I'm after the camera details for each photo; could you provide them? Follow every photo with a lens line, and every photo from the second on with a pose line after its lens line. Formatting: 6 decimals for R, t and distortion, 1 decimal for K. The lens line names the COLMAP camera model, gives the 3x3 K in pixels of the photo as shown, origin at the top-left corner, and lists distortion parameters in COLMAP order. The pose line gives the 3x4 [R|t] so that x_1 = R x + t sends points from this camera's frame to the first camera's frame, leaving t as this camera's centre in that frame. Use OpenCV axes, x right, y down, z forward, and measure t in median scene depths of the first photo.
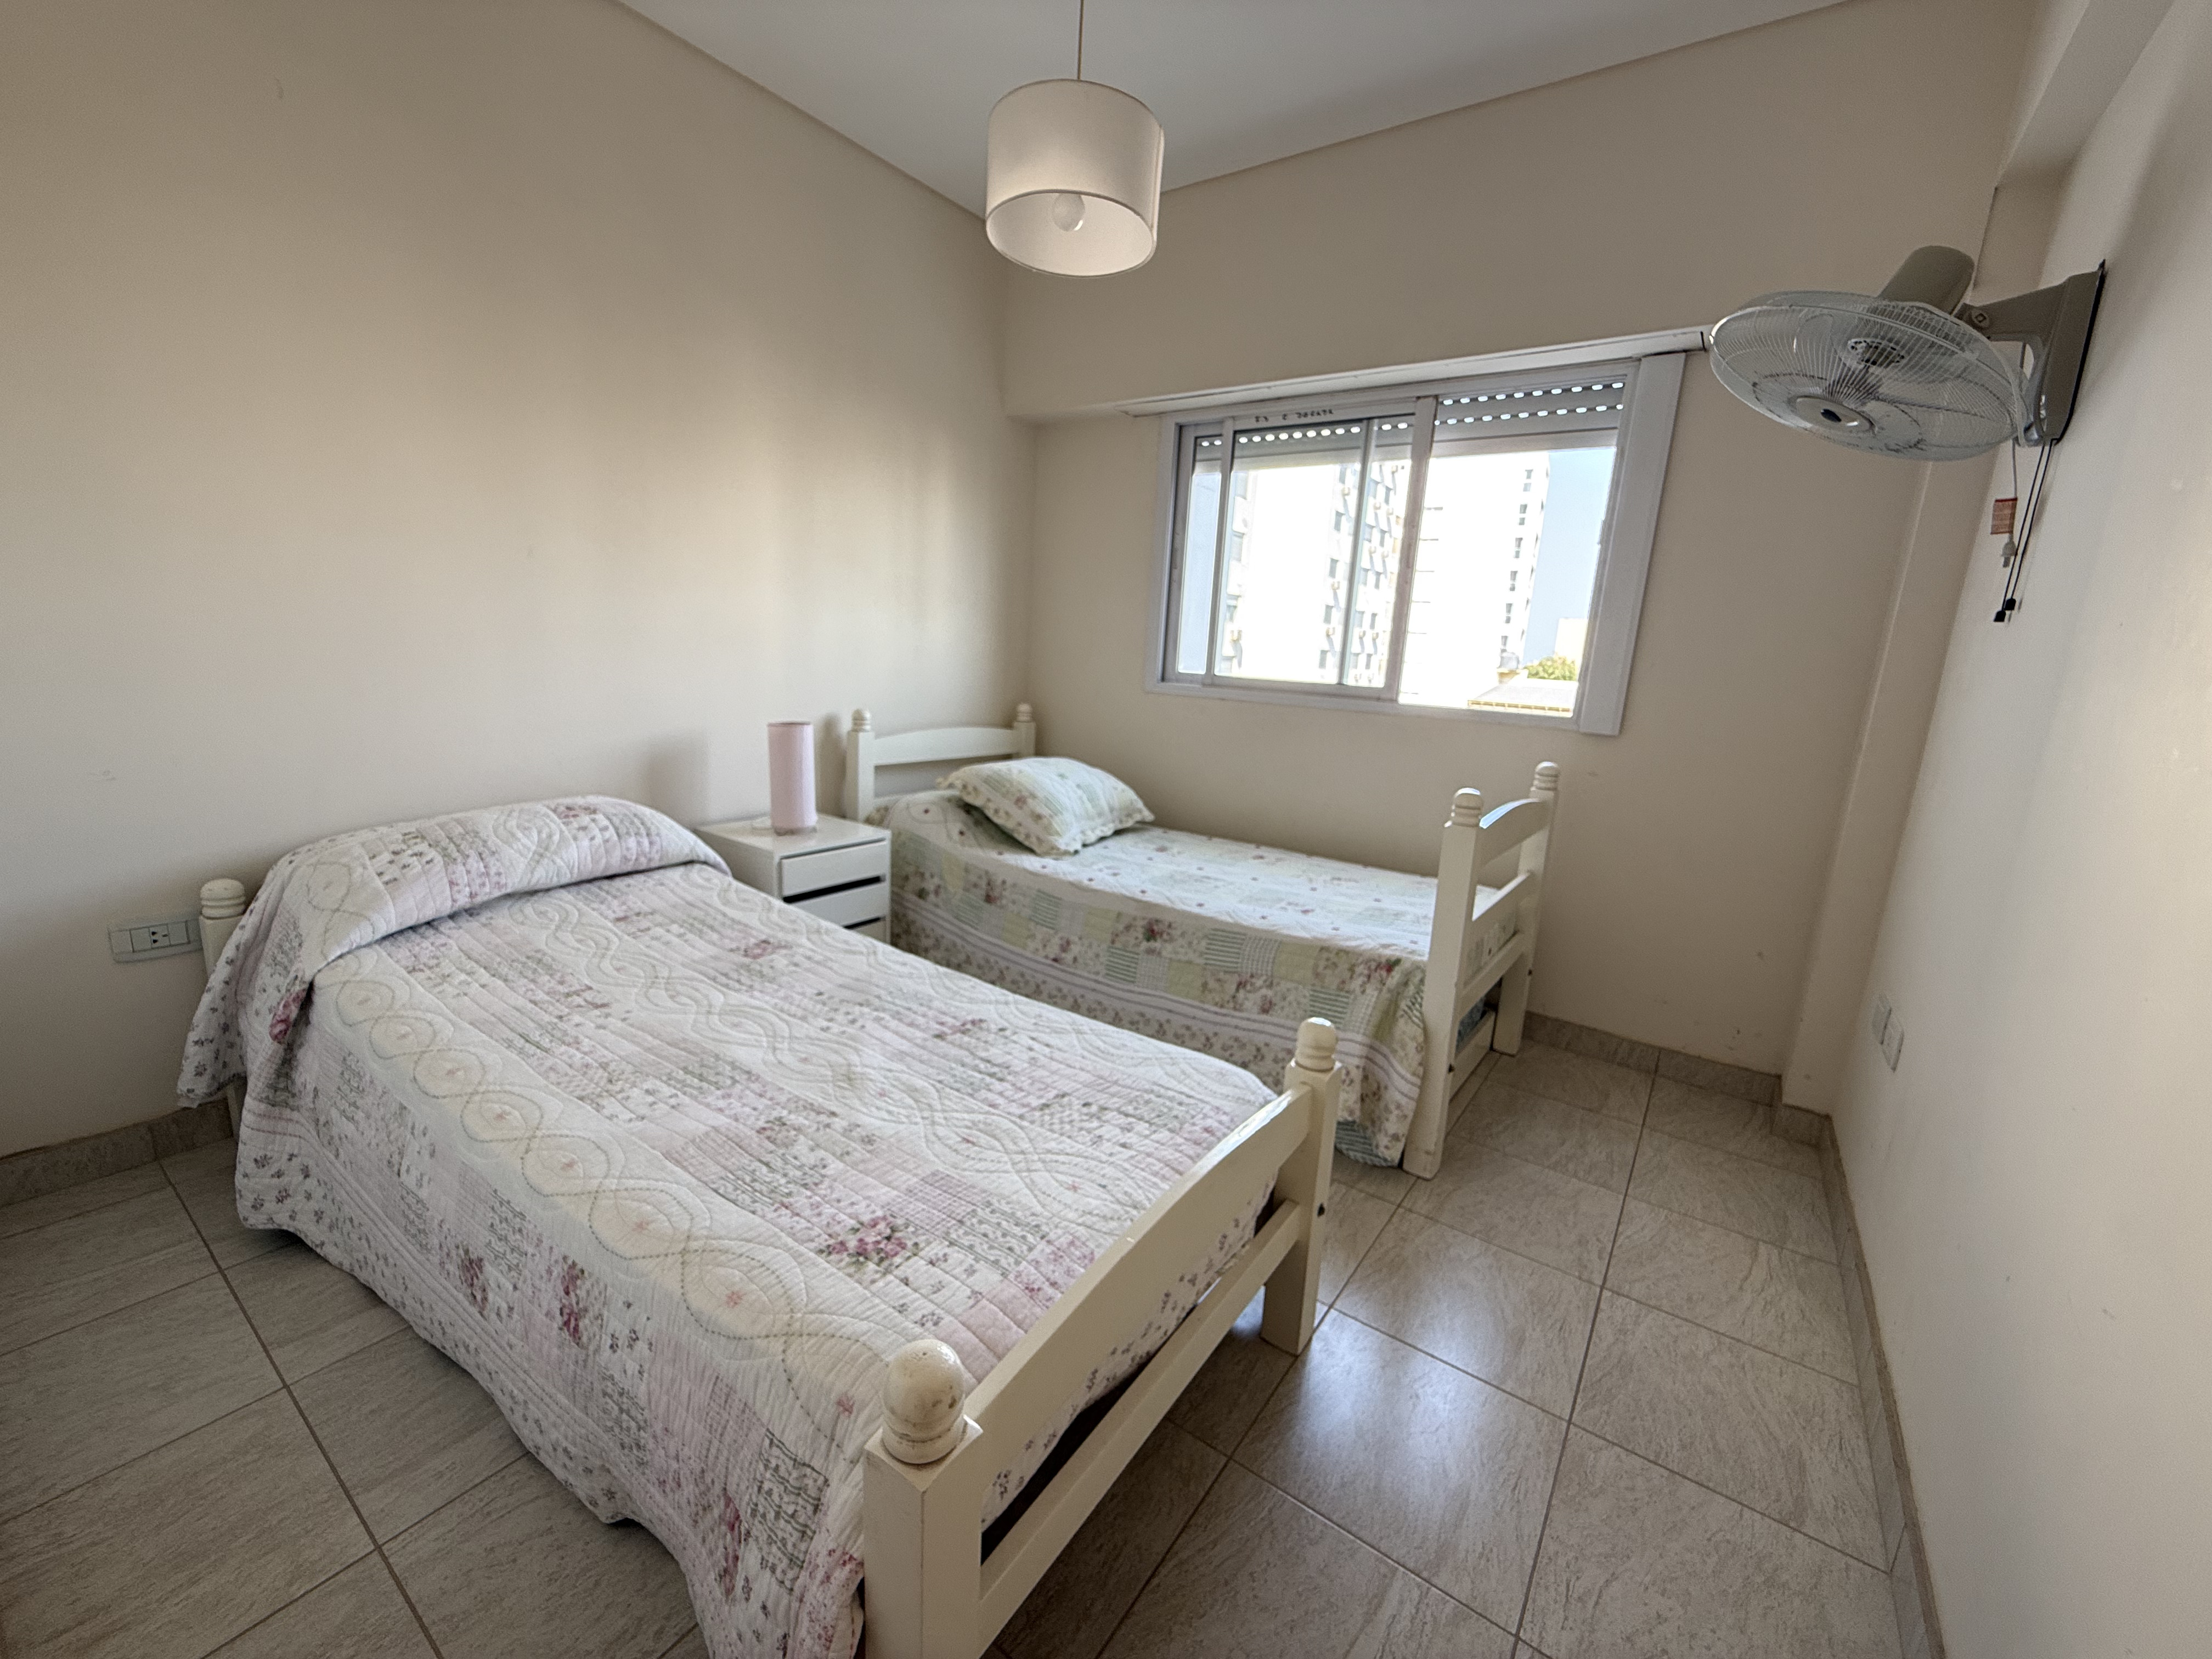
lens RADIAL K [[888.3, 0, 1103.3], [0, 888.3, 830.1], [0, 0, 1]] dist [-0.001130, -0.000023]
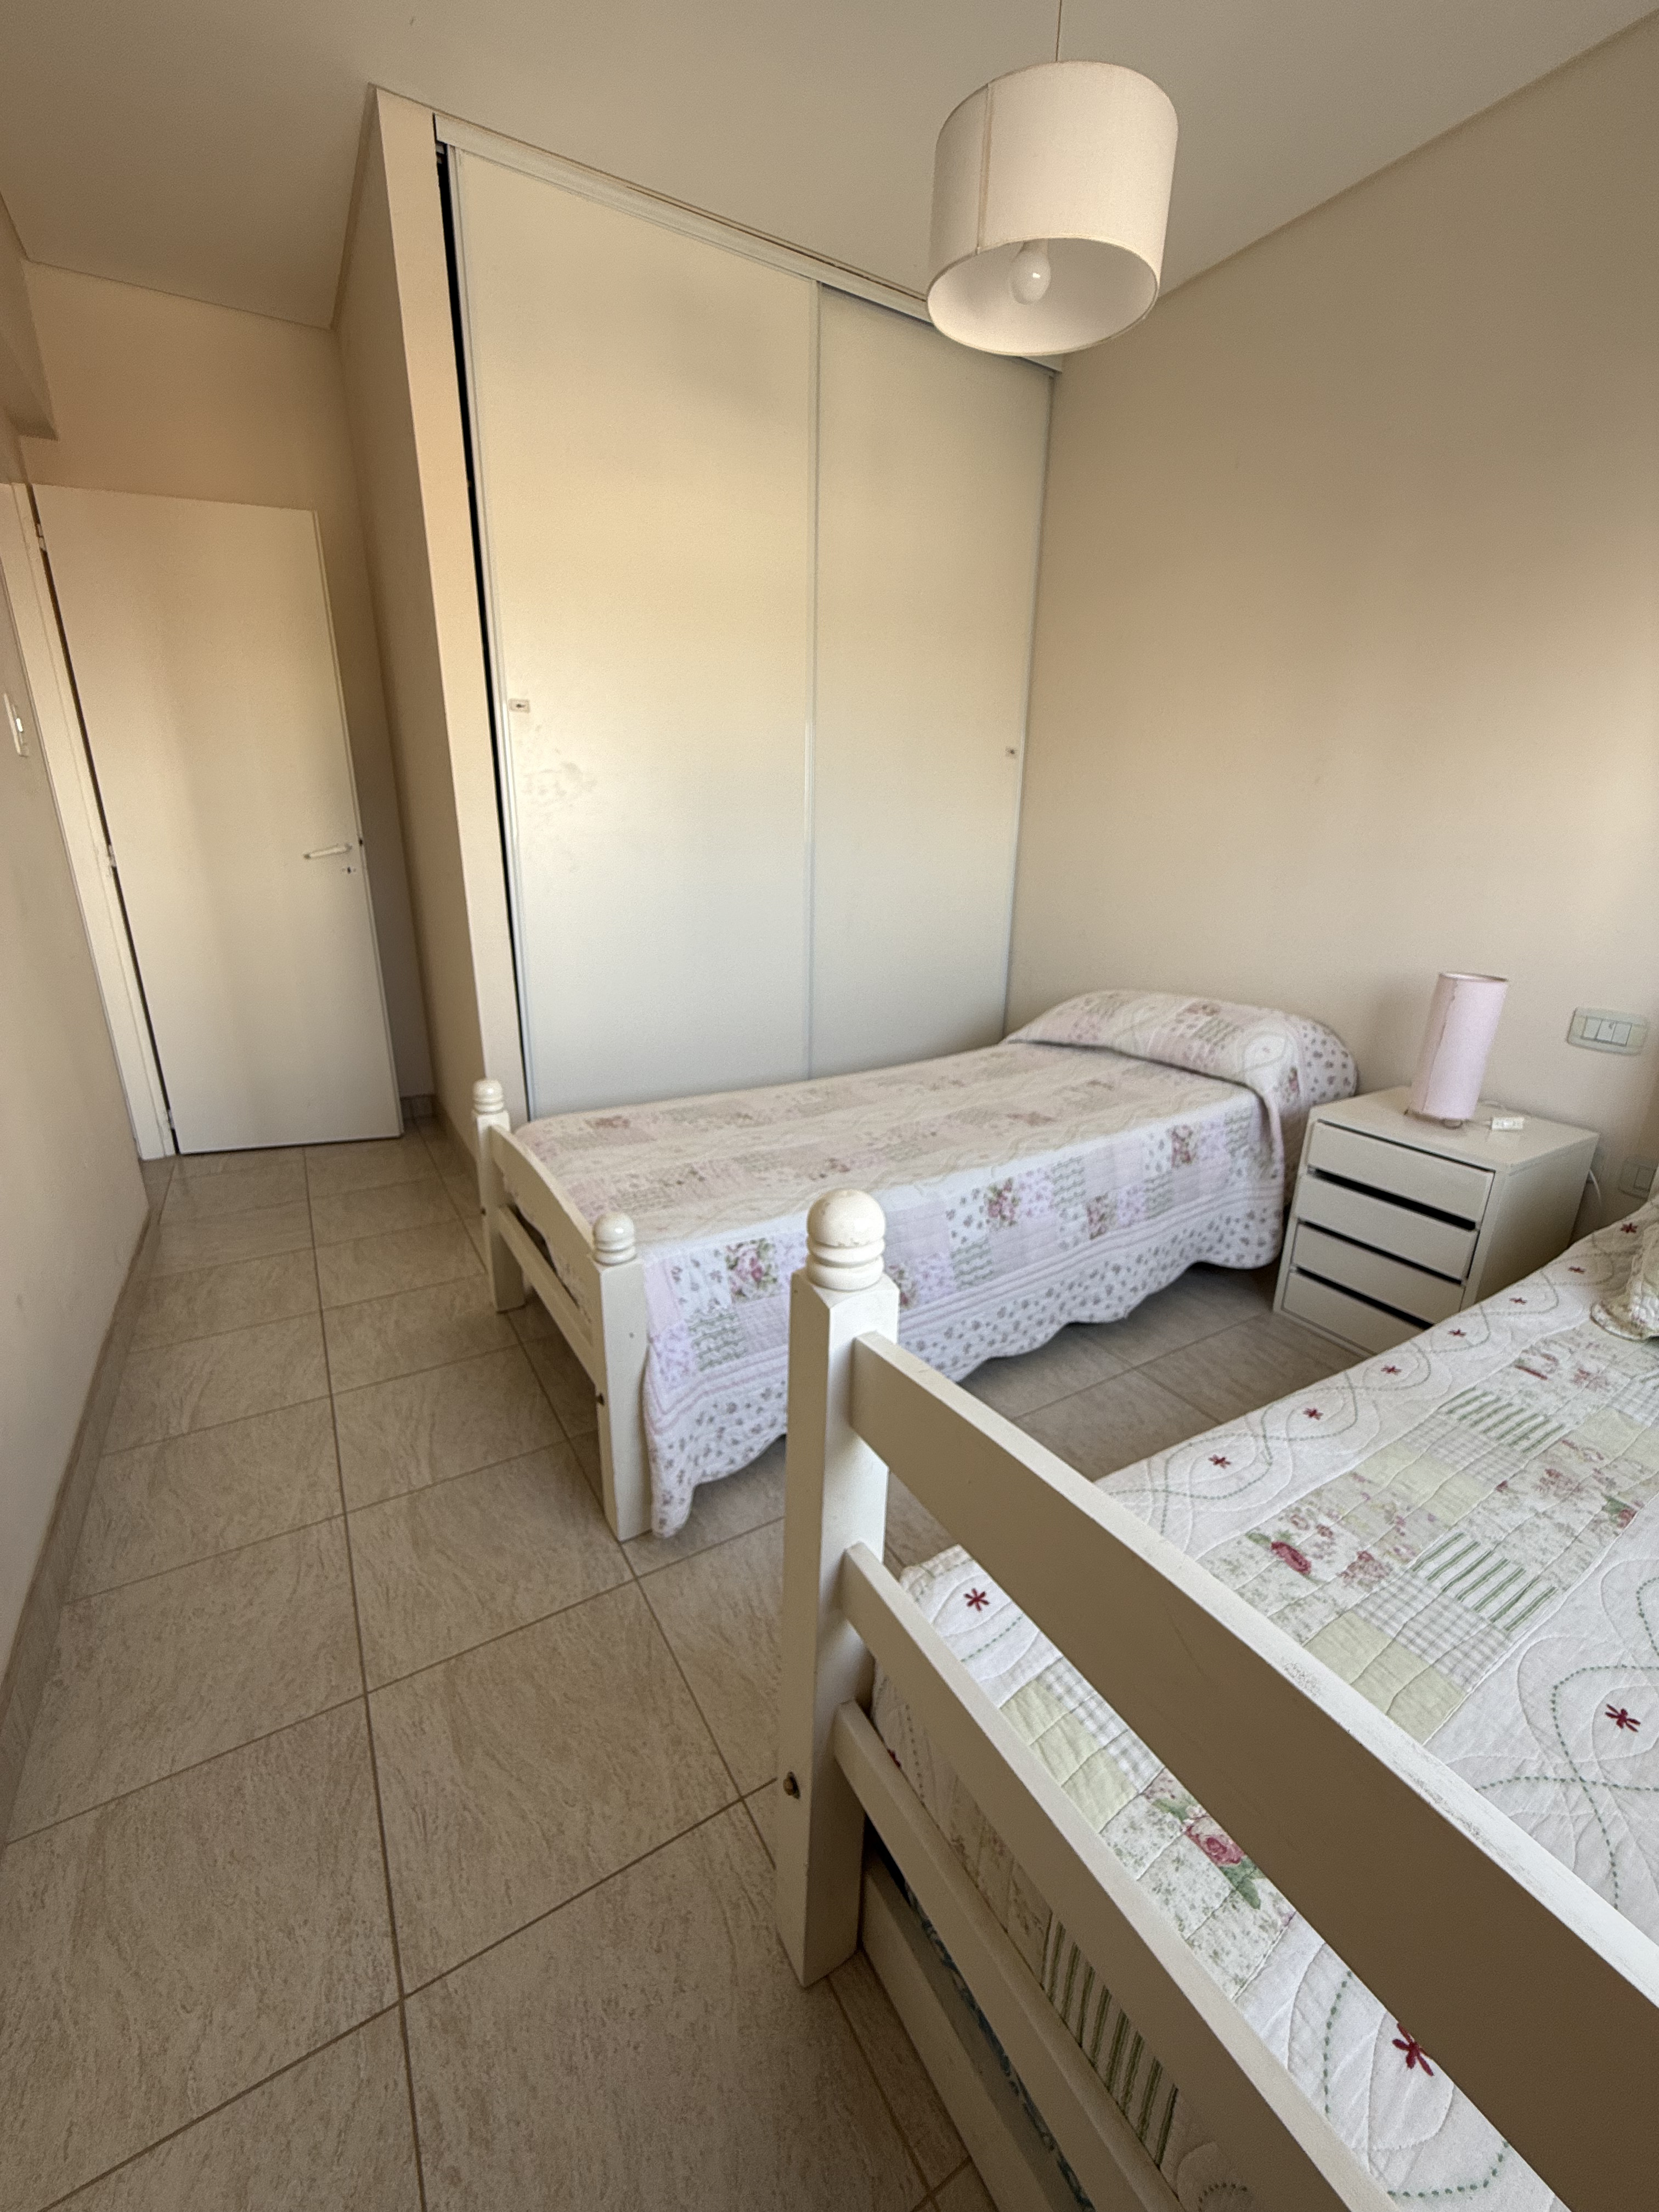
lens RADIAL K [[888.3, 0, 827.4], [0, 888.3, 1103.1], [0, 0, 1]] dist [-0.001130, -0.000023]
pose [[-0.392923, 0.219496, -0.892991, 0.686093], [-0.224409, 0.918847, 0.324592, -0.184144], [0.891769, 0.327935, -0.311779, 1.017521]]
